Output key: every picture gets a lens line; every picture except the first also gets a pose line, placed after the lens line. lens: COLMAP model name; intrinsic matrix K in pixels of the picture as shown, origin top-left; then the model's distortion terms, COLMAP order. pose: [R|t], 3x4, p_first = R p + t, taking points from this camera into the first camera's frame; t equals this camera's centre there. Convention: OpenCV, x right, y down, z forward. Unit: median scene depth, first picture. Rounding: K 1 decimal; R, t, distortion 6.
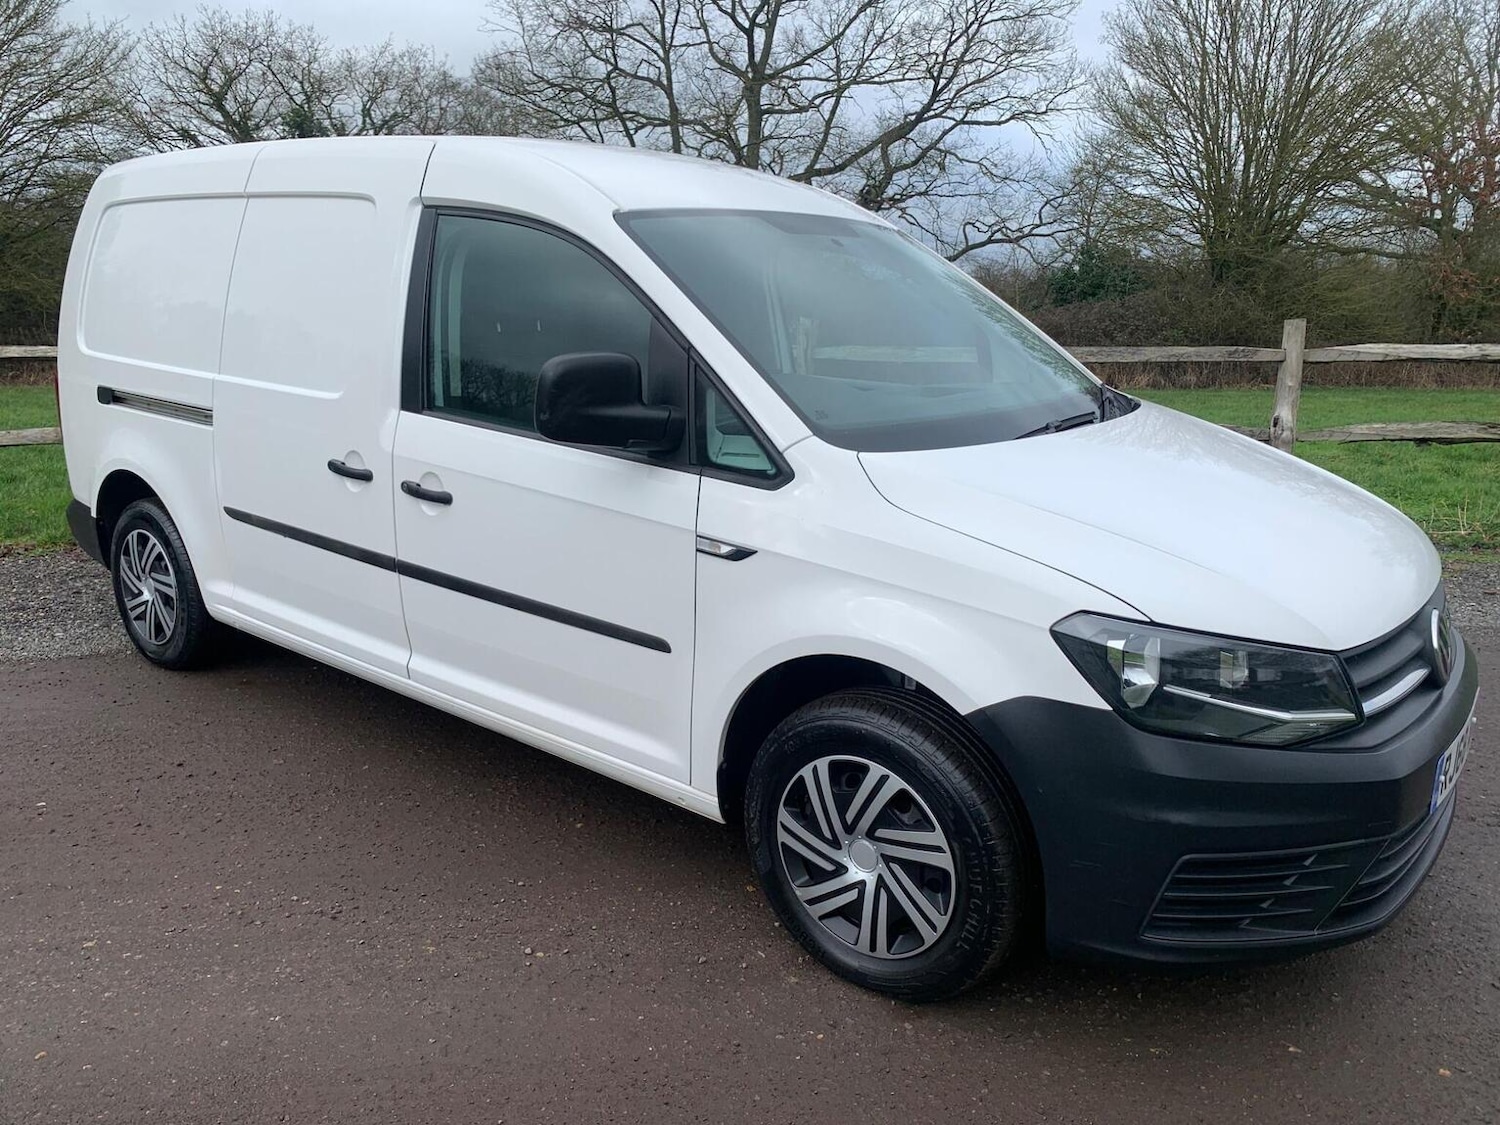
lens RADIAL K [[1156.6, 0, 735.3], [0, 1156.6, 564.2], [0, 0, 1]] dist [0.013965, -0.018759]
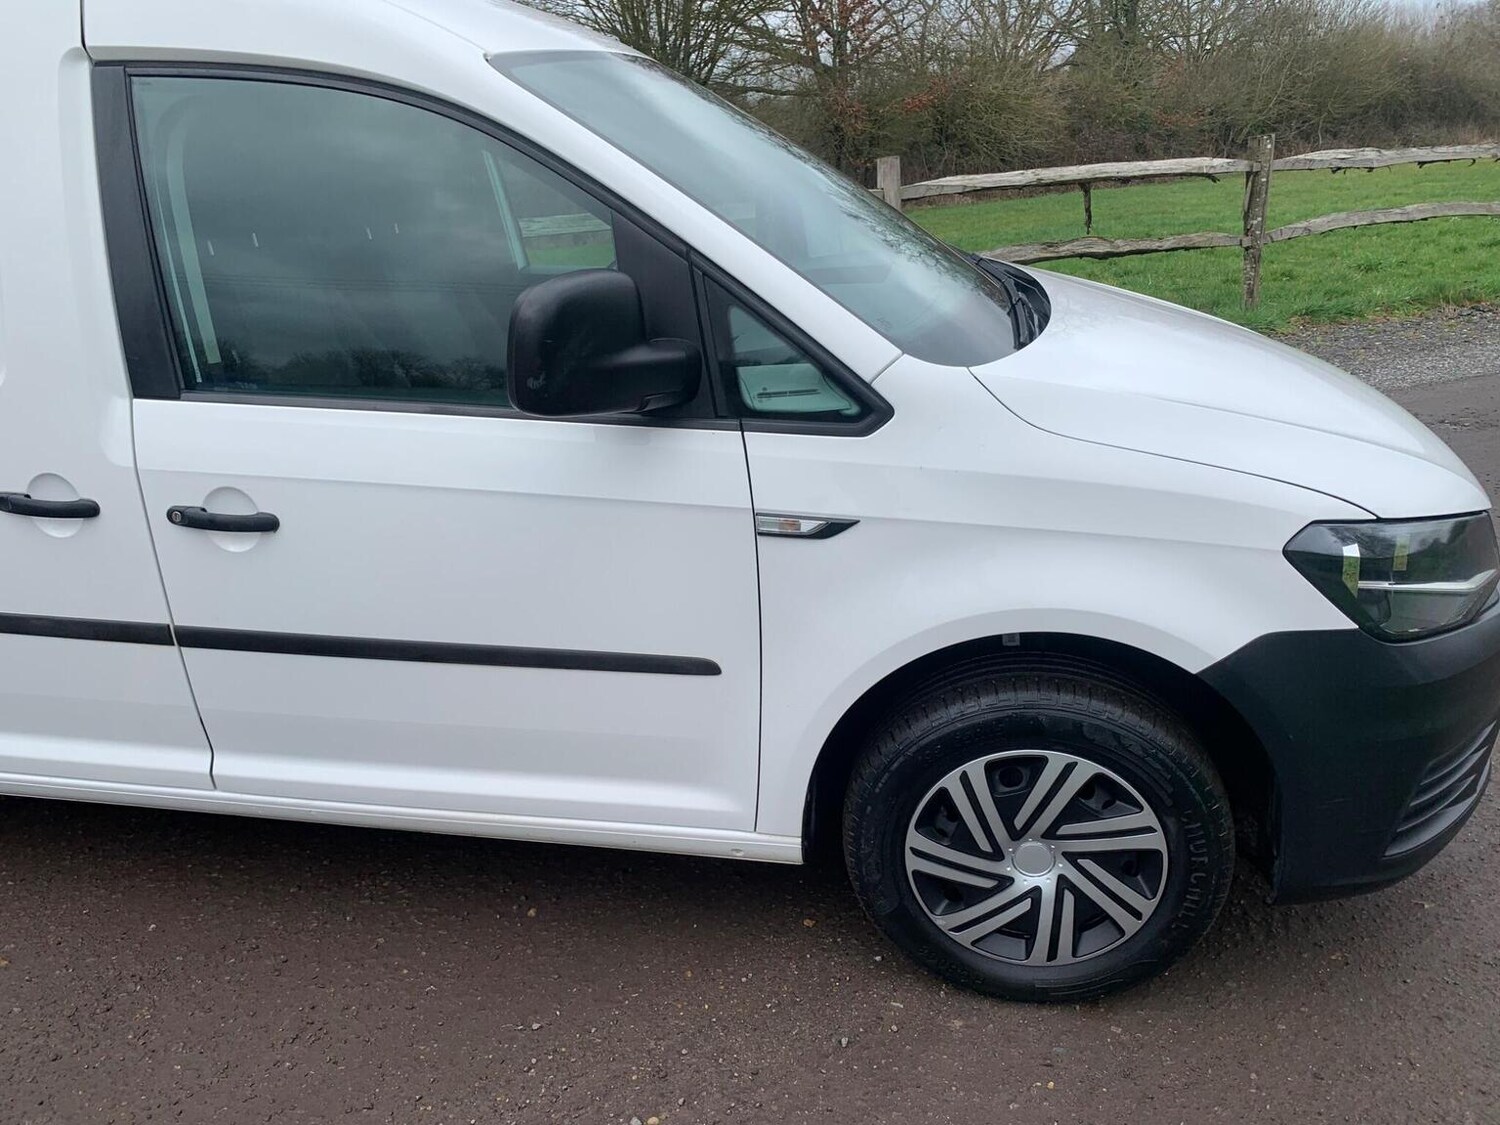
lens RADIAL K [[1156.6, 0, 736.4], [0, 1156.6, 569.6], [0, 0, 1]] dist [0.013965, -0.018759]
pose [[0.880650, -0.219366, 0.419921, -0.289866], [0.169069, 0.973501, 0.153987, -0.085107], [-0.442573, -0.064613, 0.894401, 0.287177]]
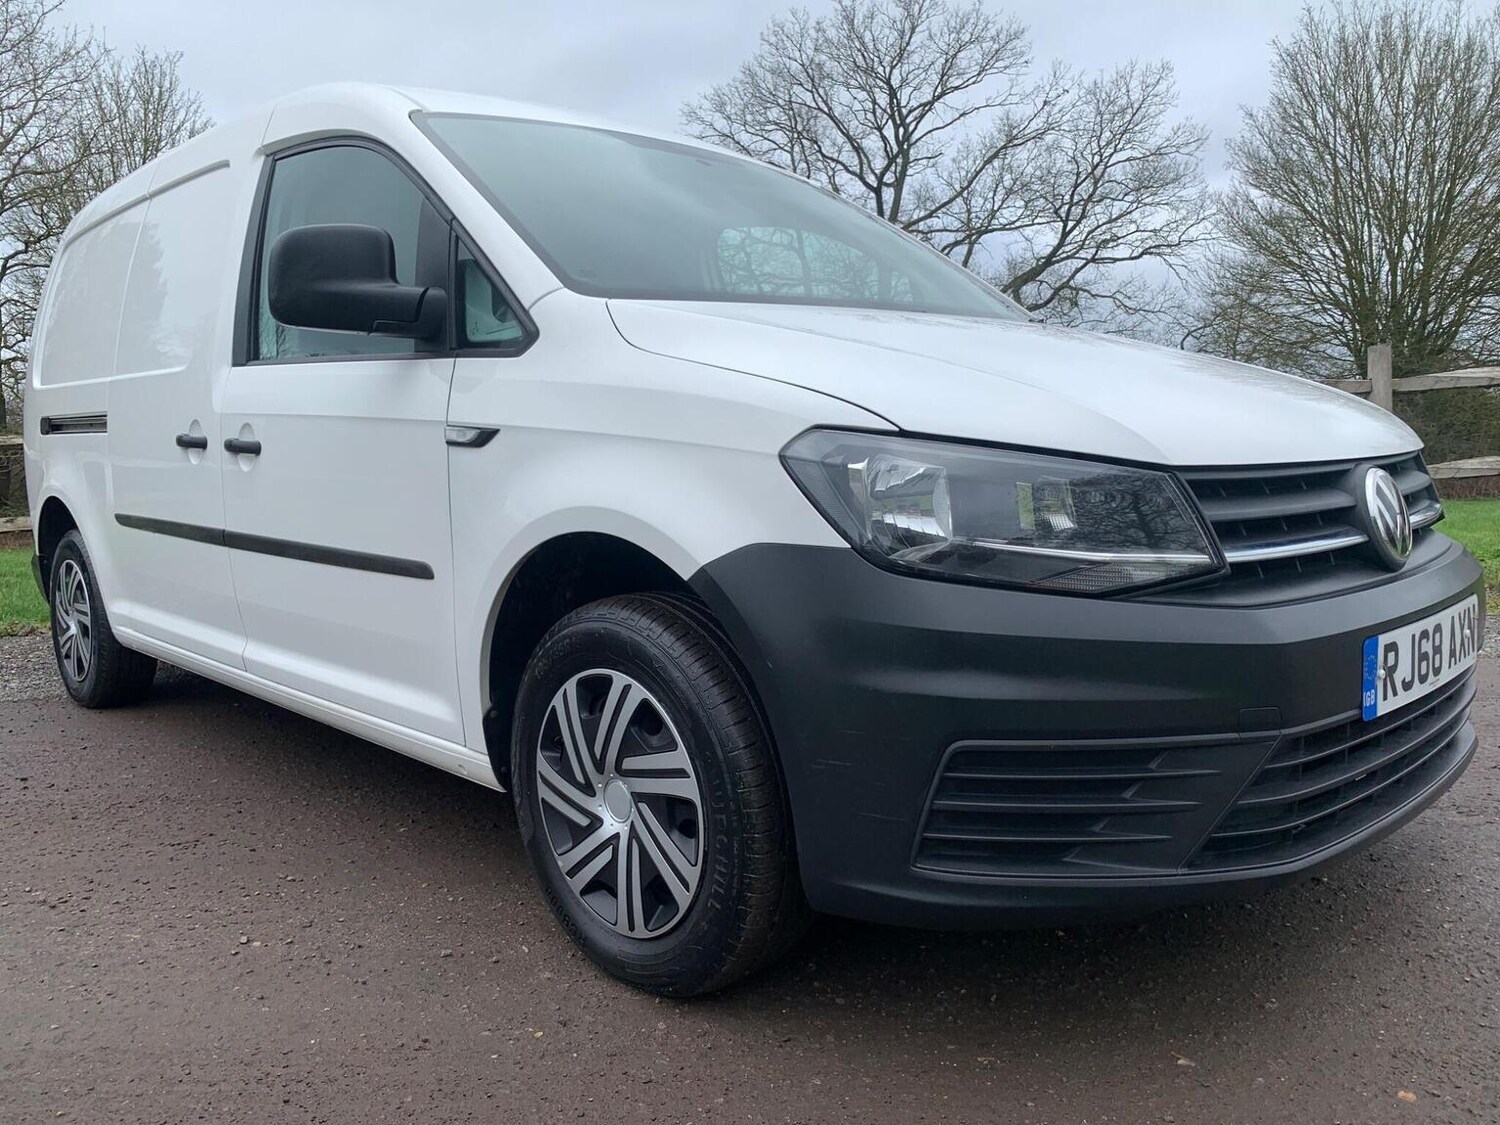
lens RADIAL K [[1156.6, 0, 752.6], [0, 1156.6, 557.9], [0, 0, 1]] dist [0.013965, -0.018759]
pose [[0.991782, -0.031474, -0.124006, 0.233589], [0.013523, 0.989627, -0.143024, 0.156817], [0.127221, 0.140172, 0.981920, 0.174174]]
